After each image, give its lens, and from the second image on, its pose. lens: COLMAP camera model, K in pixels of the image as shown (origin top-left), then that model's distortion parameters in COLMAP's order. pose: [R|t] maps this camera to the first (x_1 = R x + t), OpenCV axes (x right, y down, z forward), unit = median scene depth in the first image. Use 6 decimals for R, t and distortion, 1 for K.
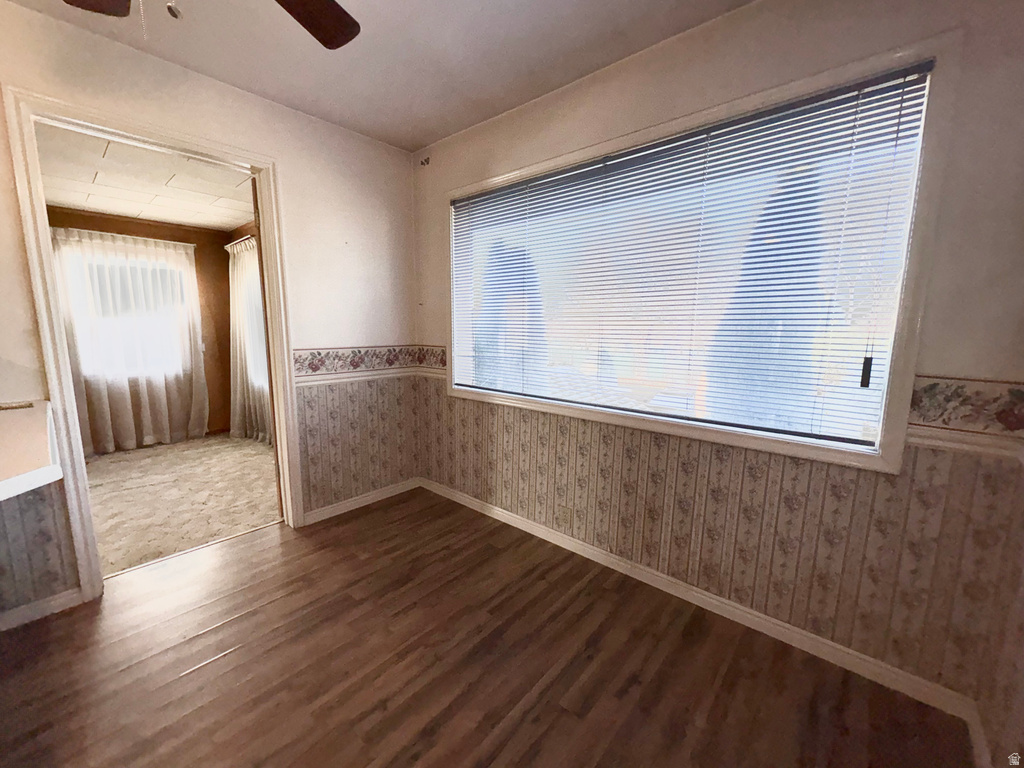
lens RADIAL K [[406.7, 0, 512.0], [0, 406.7, 386.8], [0, 0, 1]] dist [-0.001071, -0.000095]
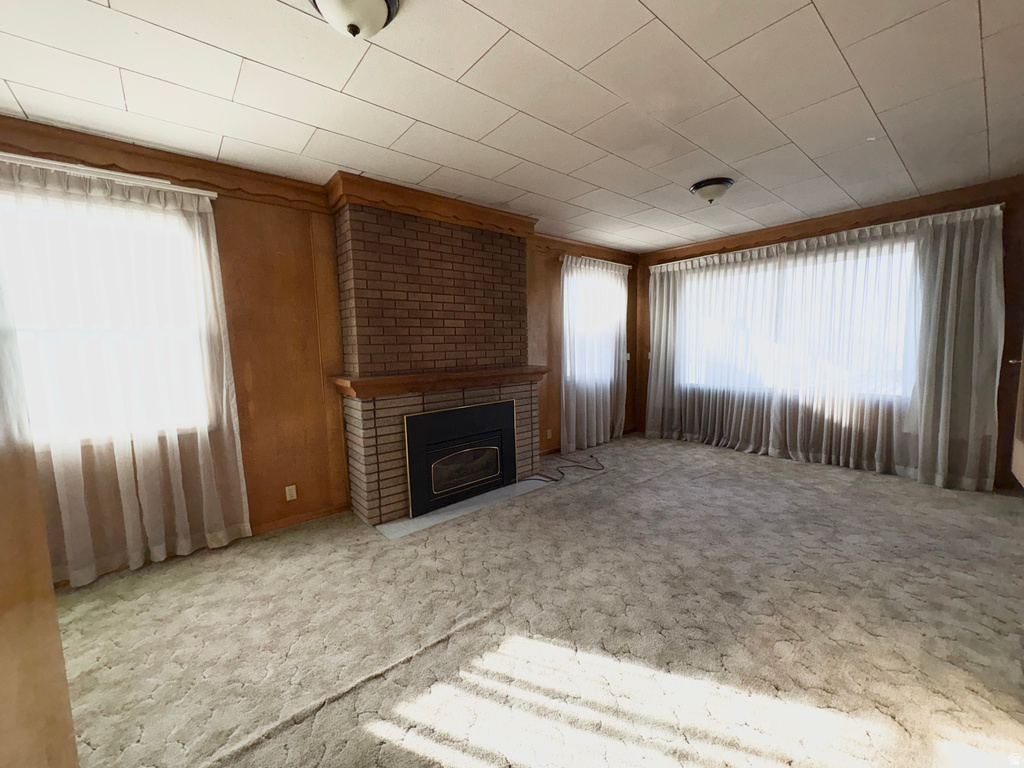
lens RADIAL K [[406.7, 0, 512.0], [0, 406.7, 386.8], [0, 0, 1]] dist [-0.001071, -0.000095]
pose [[0.987605, -0.022411, -0.155350, -0.963301], [0.015860, 0.998937, -0.043284, 0.031574], [0.156155, 0.040284, 0.986911, -0.153495]]
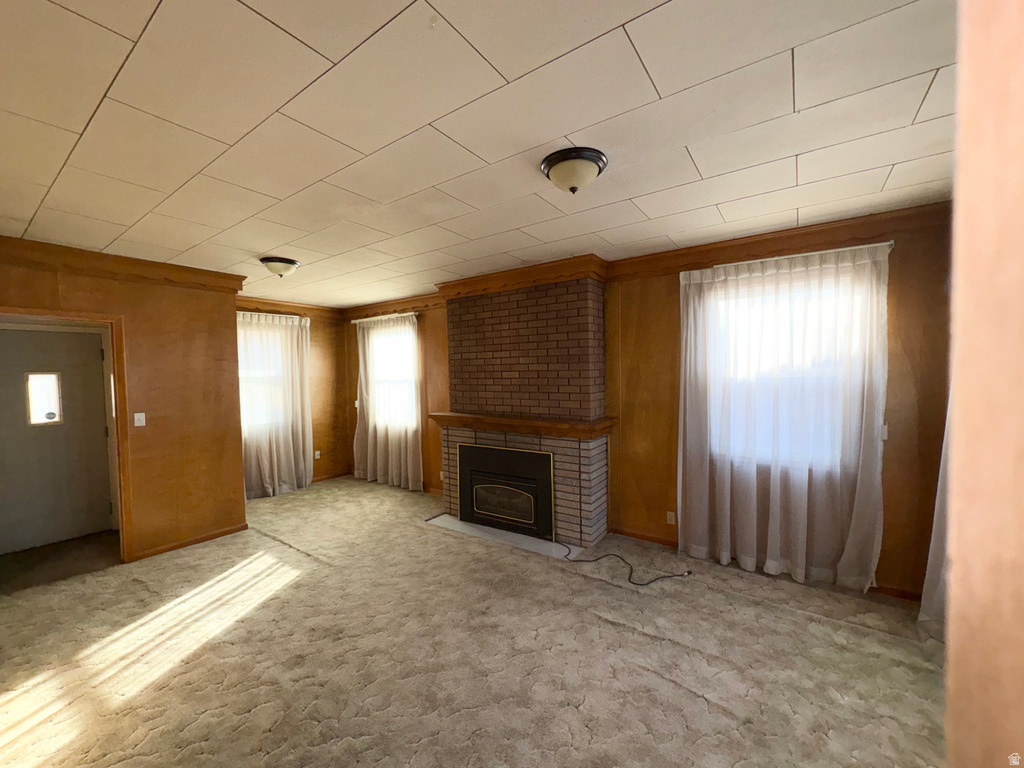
lens RADIAL K [[406.7, 0, 512.0], [0, 406.7, 386.8], [0, 0, 1]] dist [-0.001071, -0.000095]
pose [[0.101192, 0.022204, -0.994619, -0.306596], [-0.124781, 0.992139, 0.009453, -0.106086], [0.987011, 0.123153, 0.103168, 0.498735]]
